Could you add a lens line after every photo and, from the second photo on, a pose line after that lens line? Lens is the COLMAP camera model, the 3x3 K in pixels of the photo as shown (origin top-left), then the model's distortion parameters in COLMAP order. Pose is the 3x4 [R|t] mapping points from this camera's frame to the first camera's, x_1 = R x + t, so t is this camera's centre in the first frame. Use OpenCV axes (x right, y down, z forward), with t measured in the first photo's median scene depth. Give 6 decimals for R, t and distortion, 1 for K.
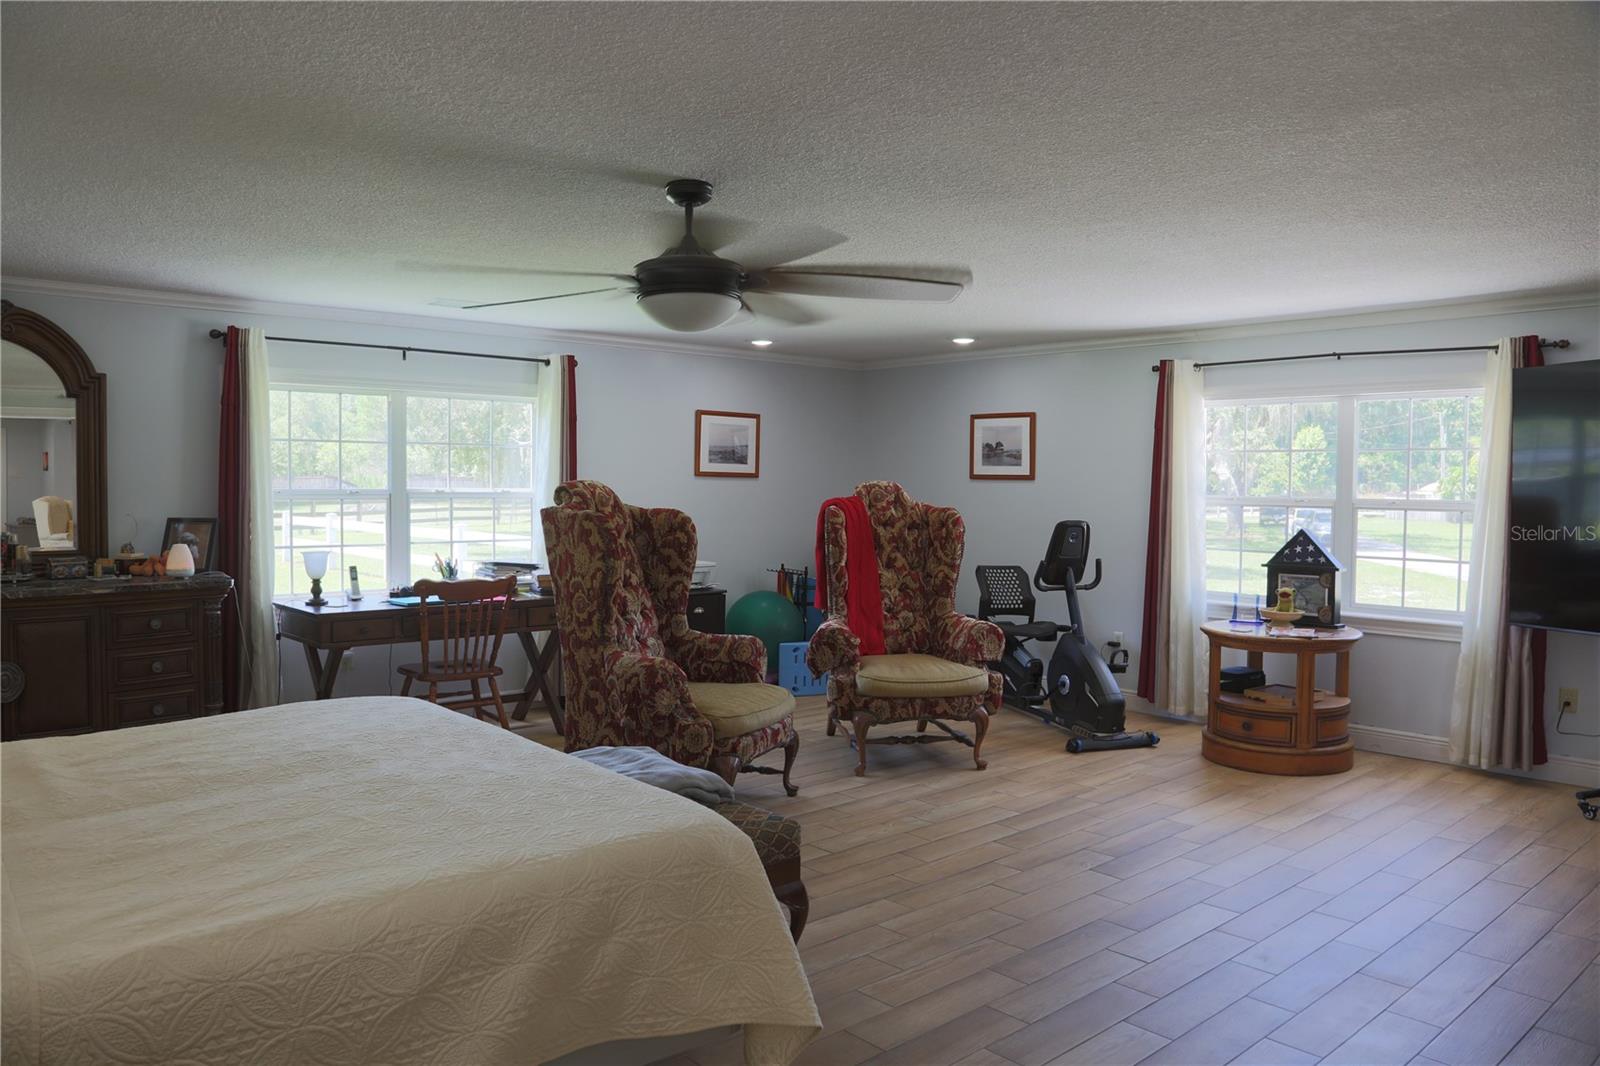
lens RADIAL K [[1112.3, 0, 805.7], [0, 1112.3, 528.6], [0, 0, 1]] dist [-0.117452, -0.001379]
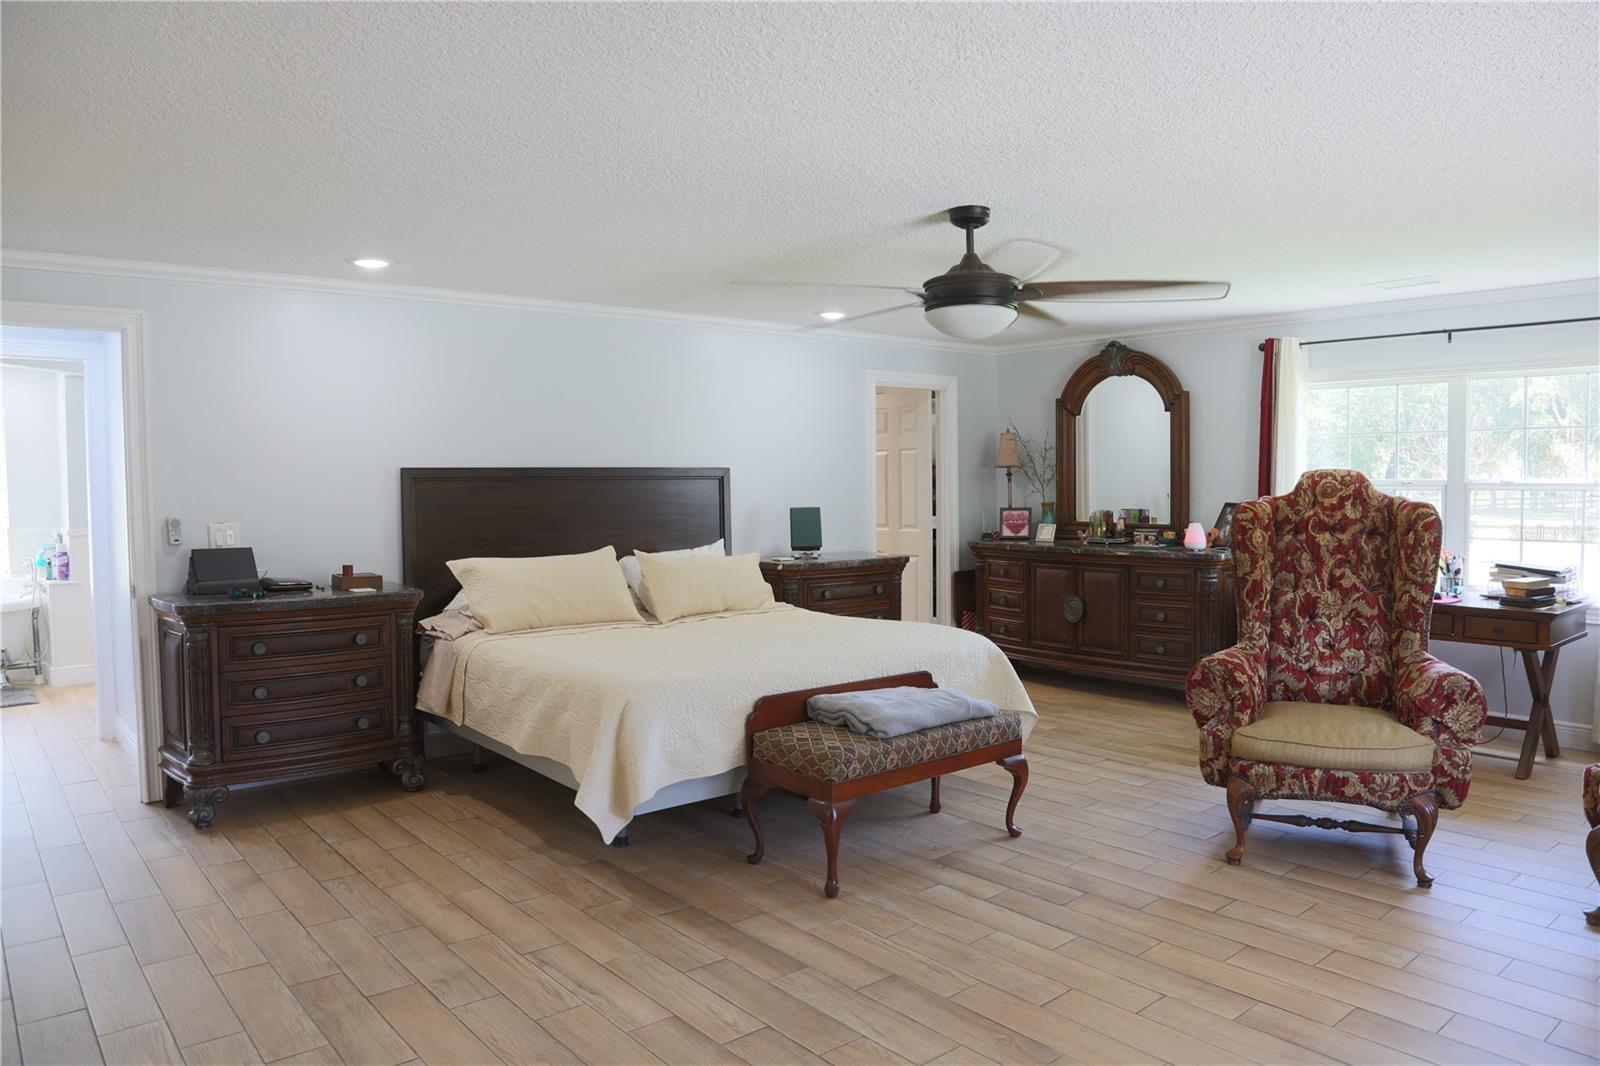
lens RADIAL K [[1112.3, 0, 807.9], [0, 1112.3, 531.7], [0, 0, 1]] dist [-0.117452, -0.001379]
pose [[-0.039035, 0.042779, -0.998322, 0.802635], [-0.025123, 0.998725, 0.043778, -0.024205], [0.998922, 0.026790, -0.037910, 0.672813]]
